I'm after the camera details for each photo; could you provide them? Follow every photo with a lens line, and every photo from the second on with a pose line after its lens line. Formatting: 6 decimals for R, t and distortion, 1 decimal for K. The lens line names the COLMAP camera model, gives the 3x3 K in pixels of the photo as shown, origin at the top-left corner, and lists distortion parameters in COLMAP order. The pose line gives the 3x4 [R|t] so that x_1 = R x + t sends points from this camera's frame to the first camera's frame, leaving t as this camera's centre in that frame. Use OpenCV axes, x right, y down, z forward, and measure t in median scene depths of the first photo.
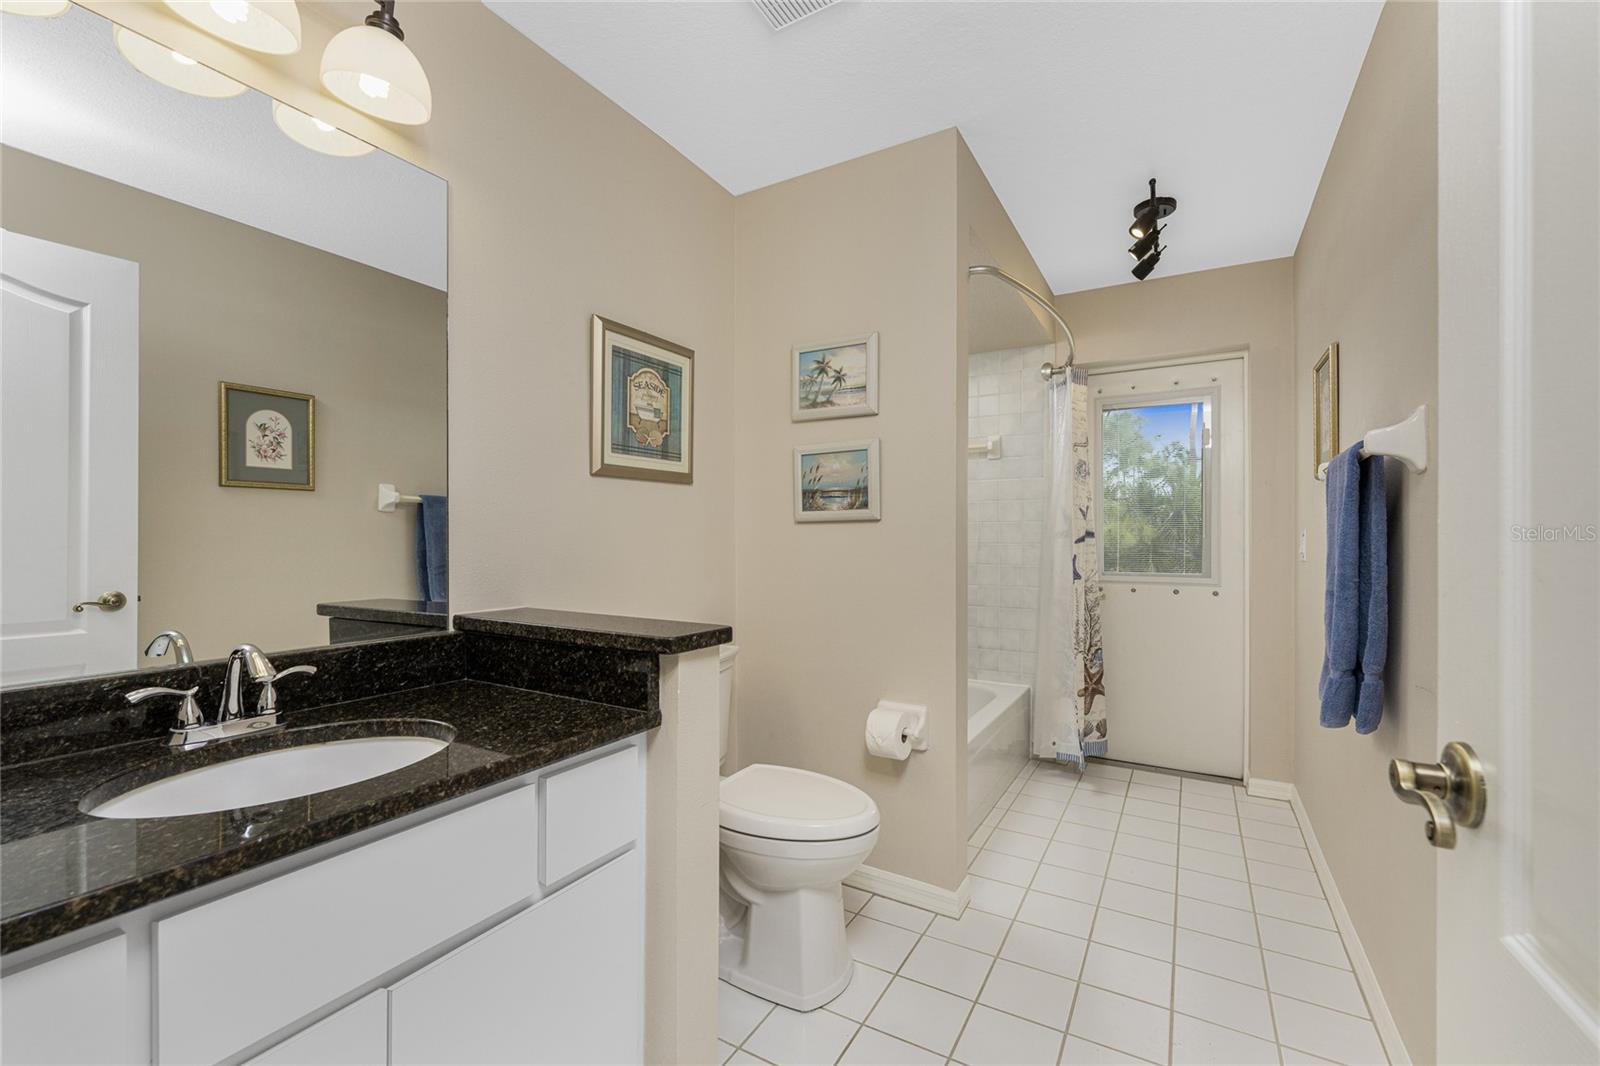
lens RADIAL K [[654.5, 0, 843.7], [0, 654.5, 532.2], [0, 0, 1]] dist [0.001194, 0.029791]
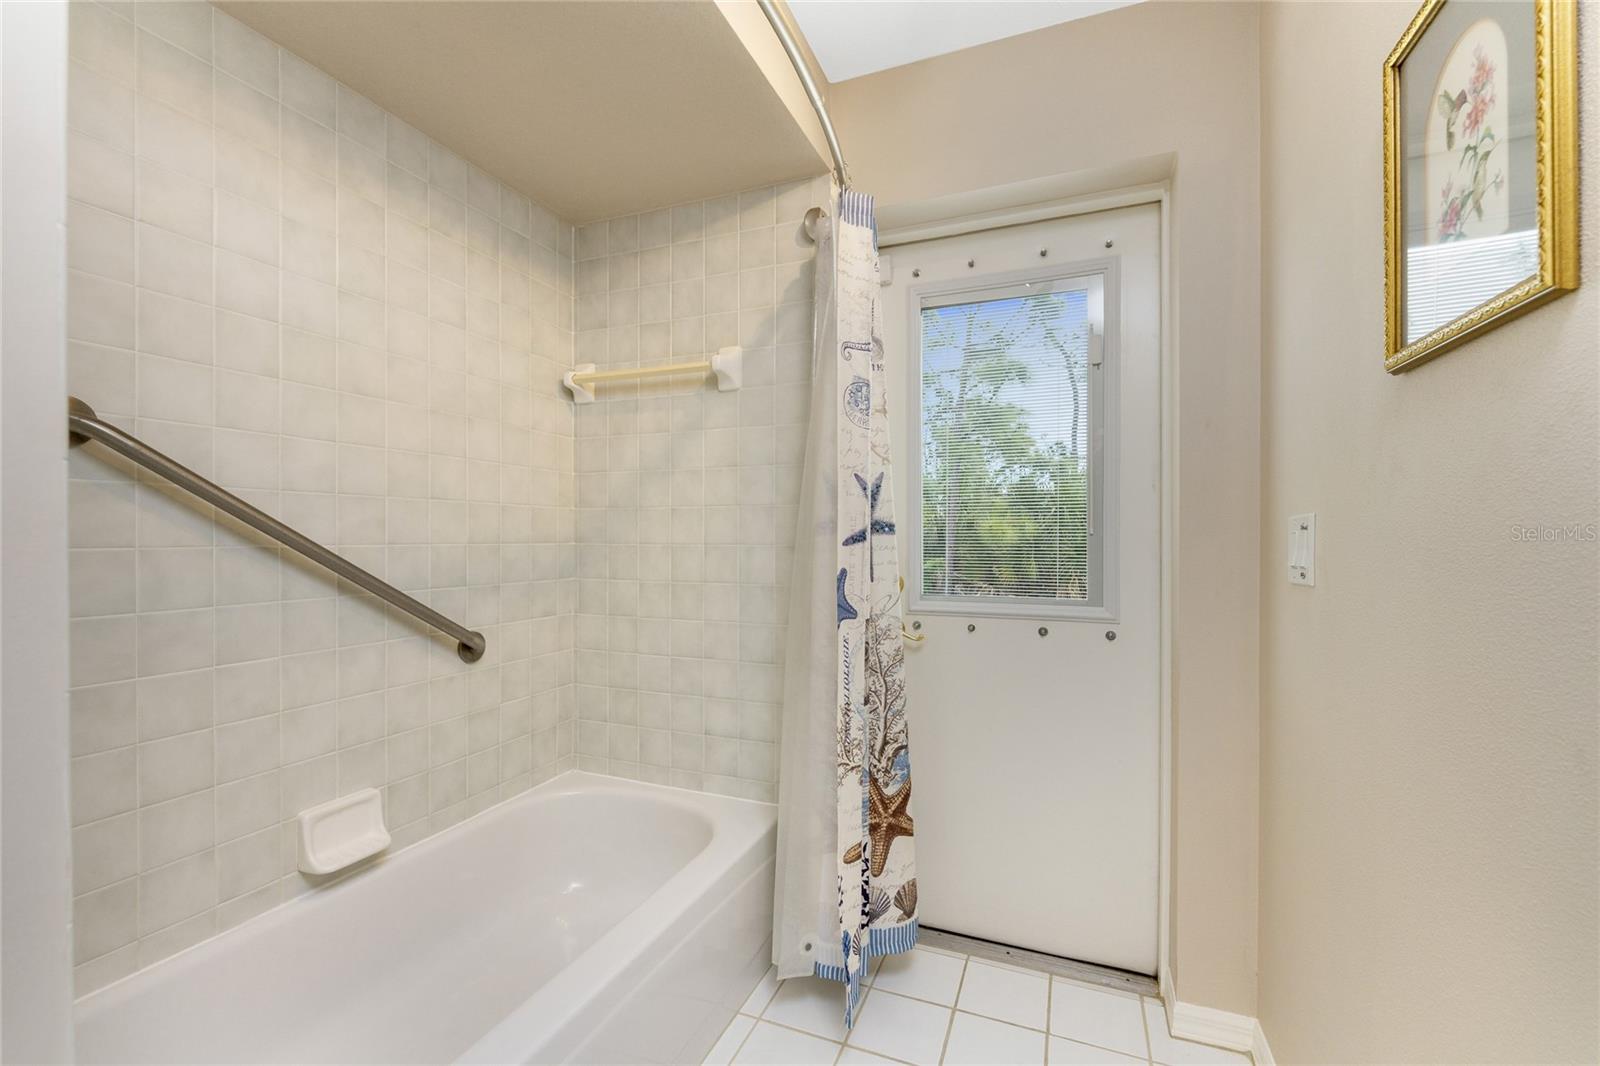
lens RADIAL K [[669.4, 0, 800.0], [0, 669.4, 533.0], [0, 0, 1]] dist [0.001702, -0.000072]
pose [[0.995026, -0.002436, 0.099586, 0.256534], [0.001917, 0.999984, 0.005310, 0.004711], [-0.099597, -0.005093, 0.995015, 0.478958]]
